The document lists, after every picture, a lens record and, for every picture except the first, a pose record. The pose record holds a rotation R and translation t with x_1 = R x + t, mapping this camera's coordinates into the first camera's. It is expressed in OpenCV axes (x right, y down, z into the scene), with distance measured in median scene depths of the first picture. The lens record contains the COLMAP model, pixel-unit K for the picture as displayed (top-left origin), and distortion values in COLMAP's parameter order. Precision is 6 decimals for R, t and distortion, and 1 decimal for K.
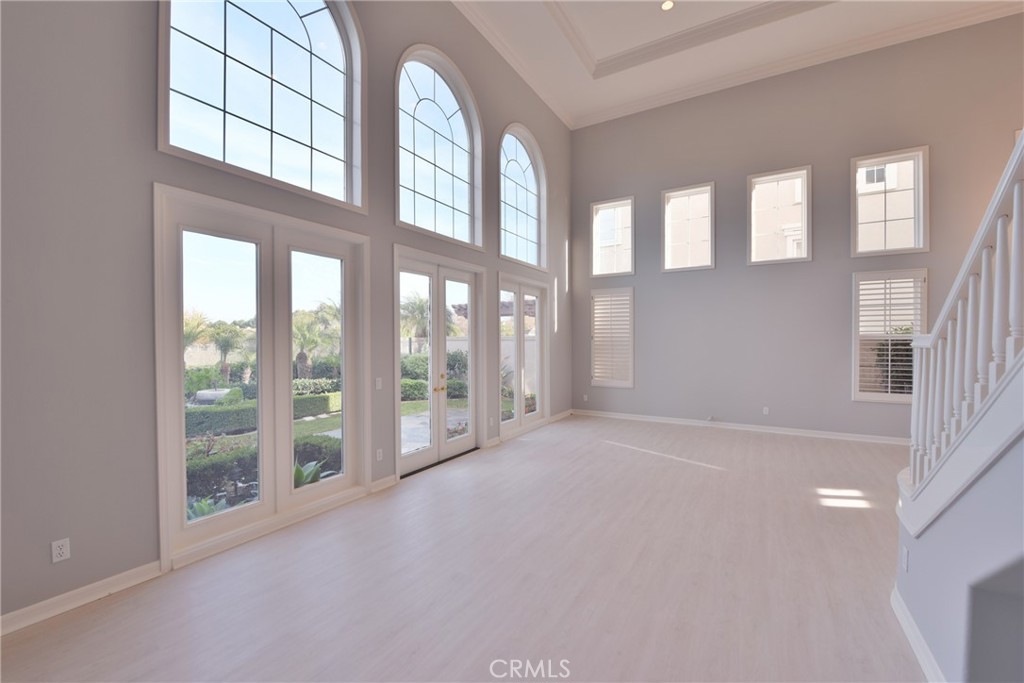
lens RADIAL K [[406.0, 0, 514.0], [0, 406.0, 345.5], [0, 0, 1]] dist [-0.002295, -0.000196]
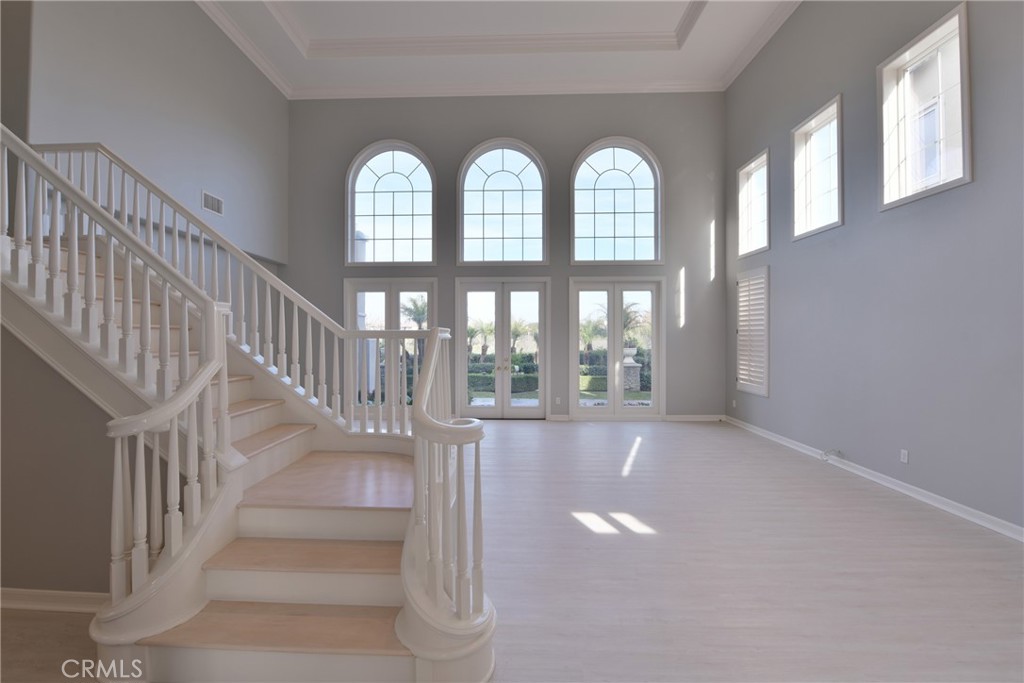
lens RADIAL K [[404.2, 0, 512.0], [0, 404.2, 341.5], [0, 0, 1]] dist [-0.032713, -0.000142]
pose [[0.501369, 0.013754, -0.865124, 0.897148], [-0.011066, 0.999894, 0.009484, -0.002120], [0.865163, 0.004818, 0.501468, 0.256764]]
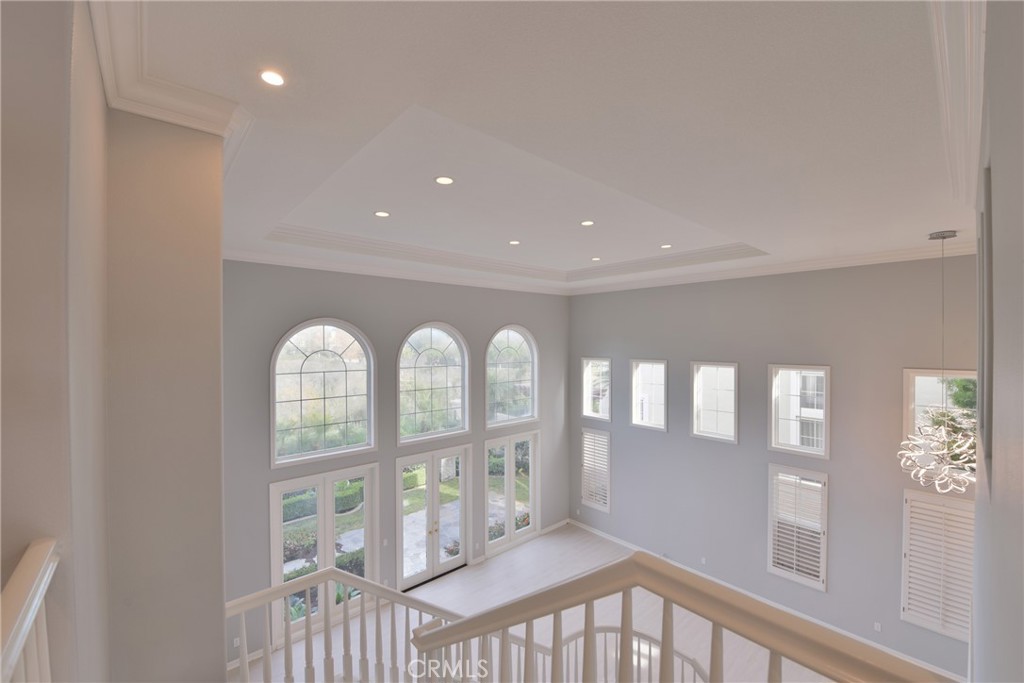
lens RADIAL K [[408.0, 0, 507.8], [0, 408.0, 346.9], [0, 0, 1]] dist [-0.001583, -0.004860]
pose [[0.952407, 0.004051, -0.304802, 0.474689], [-0.005511, 0.999977, -0.003931, -0.502907], [0.304779, 0.005424, 0.952408, -0.349065]]
